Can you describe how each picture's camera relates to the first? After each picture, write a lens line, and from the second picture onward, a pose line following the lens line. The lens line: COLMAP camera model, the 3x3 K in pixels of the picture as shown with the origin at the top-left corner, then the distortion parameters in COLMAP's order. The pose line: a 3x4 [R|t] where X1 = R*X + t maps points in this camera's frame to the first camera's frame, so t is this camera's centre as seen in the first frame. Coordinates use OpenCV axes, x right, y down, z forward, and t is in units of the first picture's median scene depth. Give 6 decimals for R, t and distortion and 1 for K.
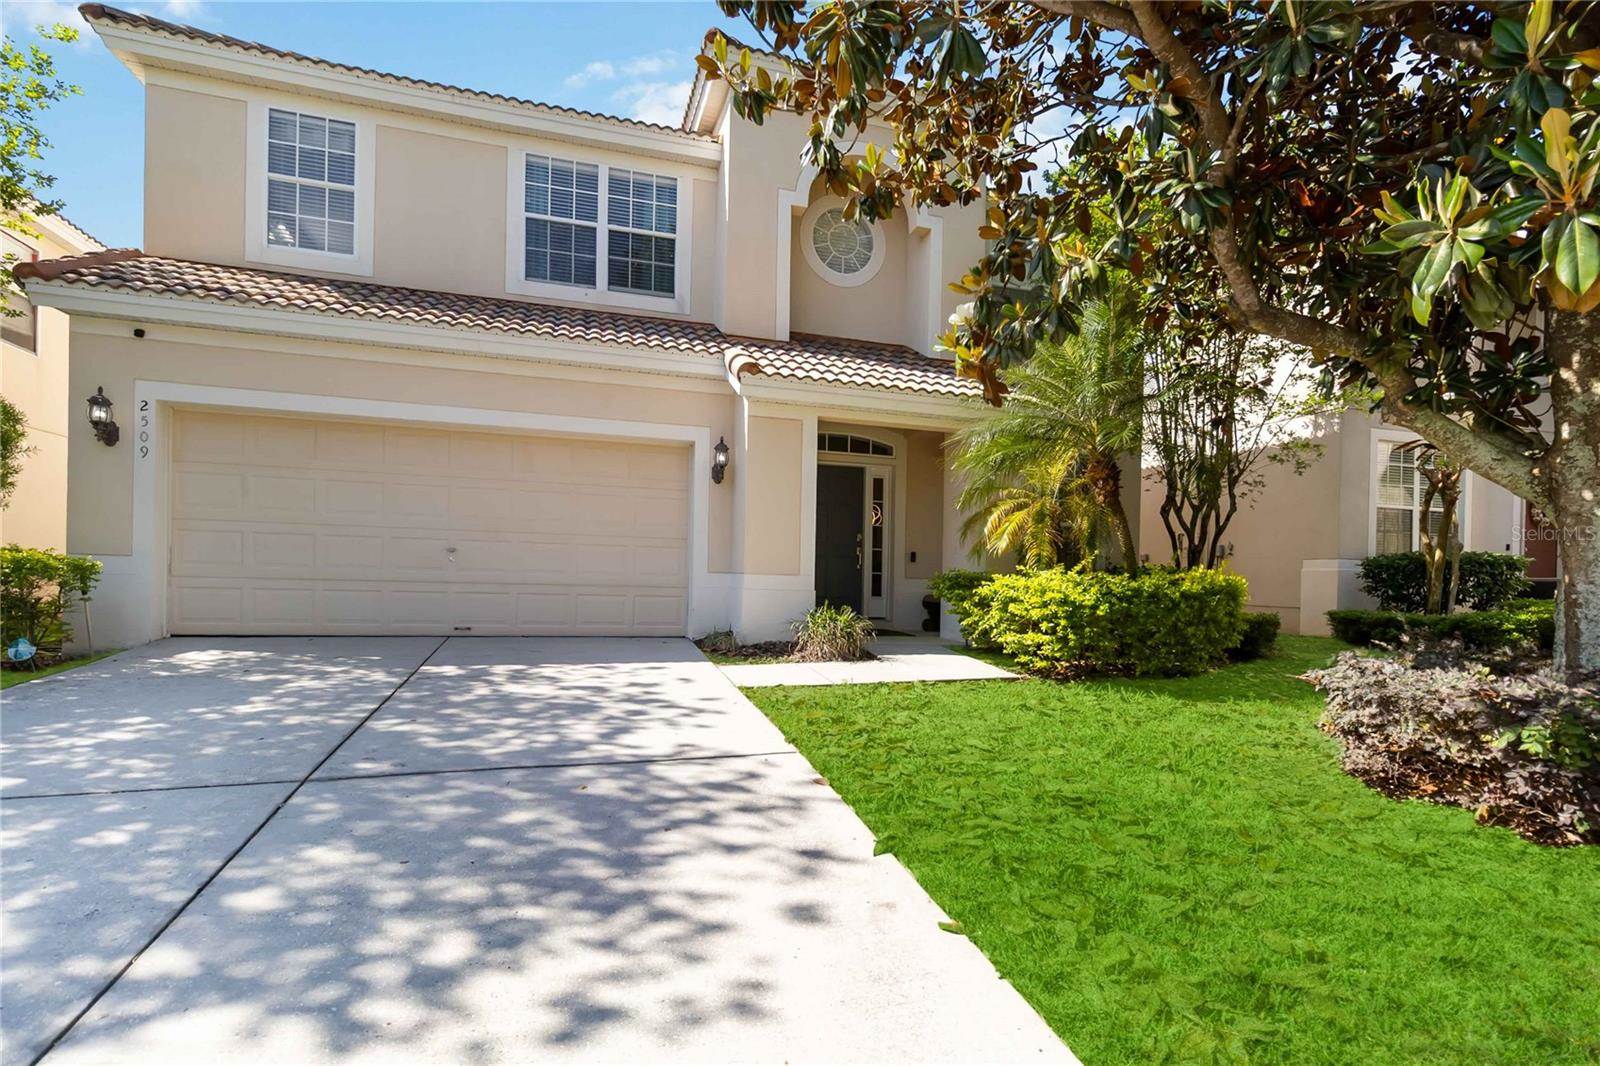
lens RADIAL K [[832.2, 0, 800.0], [0, 832.2, 533.0], [0, 0, 1]] dist [0.000930, 0.000216]
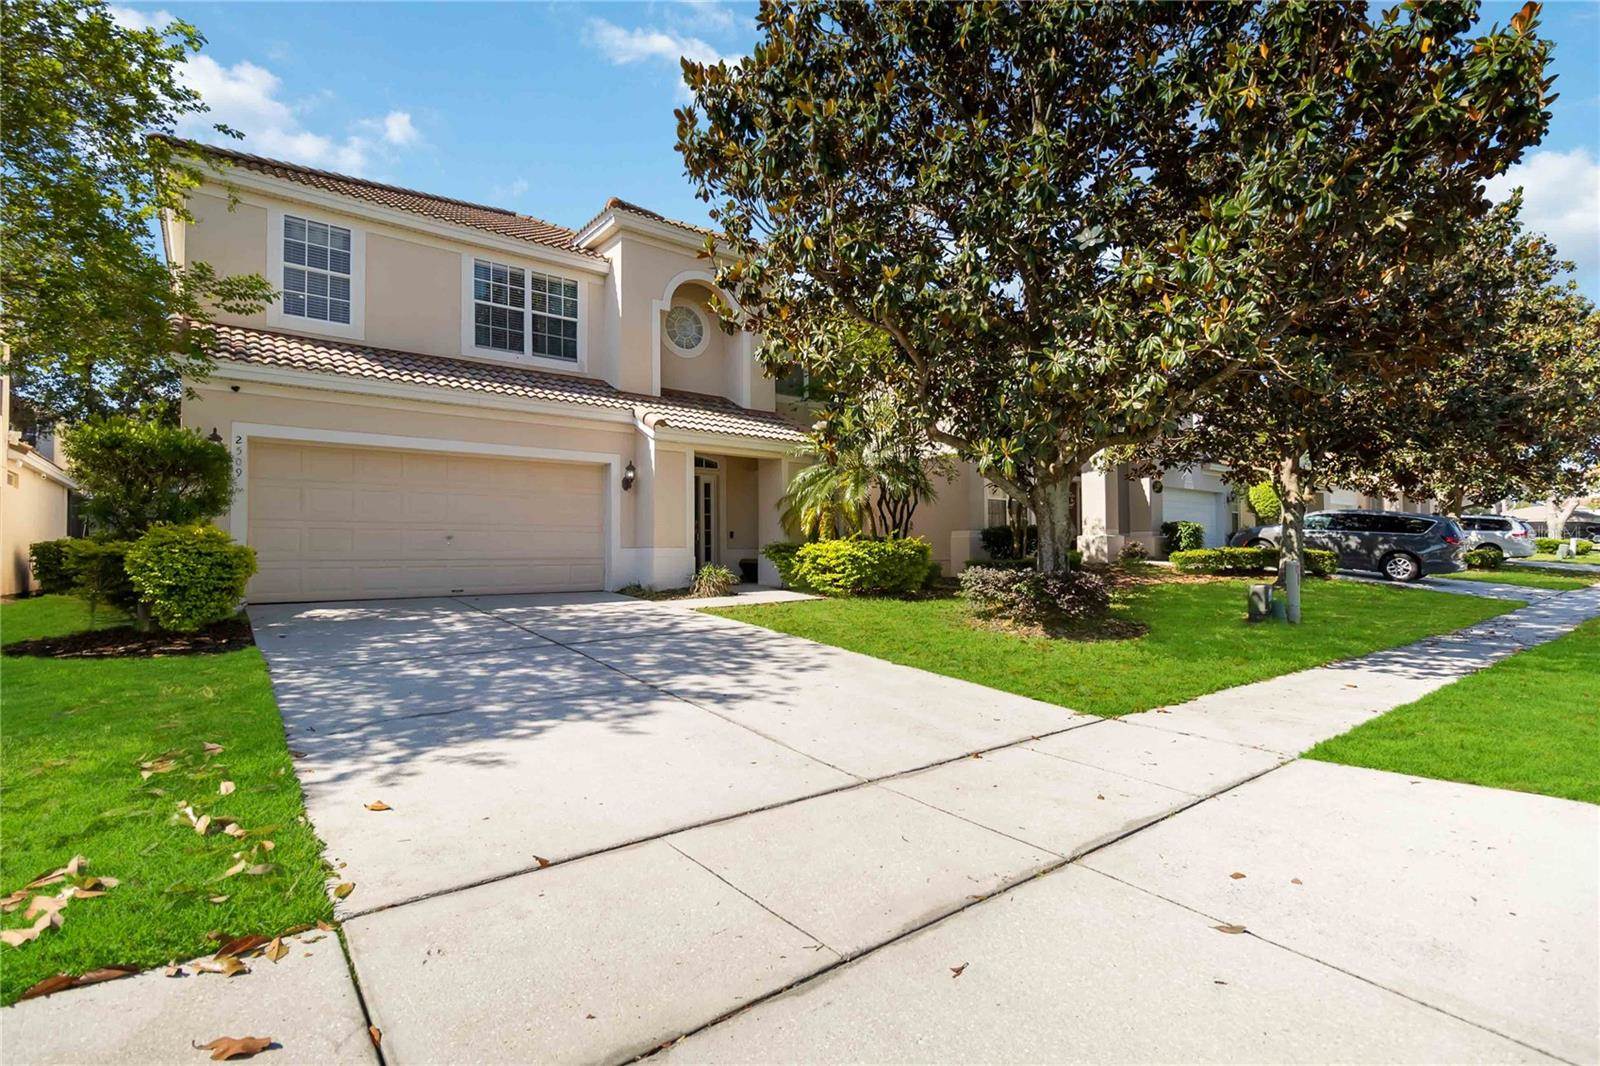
lens RADIAL K [[726.5, 0, 794.9], [0, 726.5, 494.3], [0, 0, 1]] dist [-0.000253, 0.000029]
pose [[0.940811, -0.006139, 0.338876, -0.259417], [0.015413, 0.999576, -0.024684, -0.013461], [-0.338581, 0.028447, 0.940507, -0.378363]]
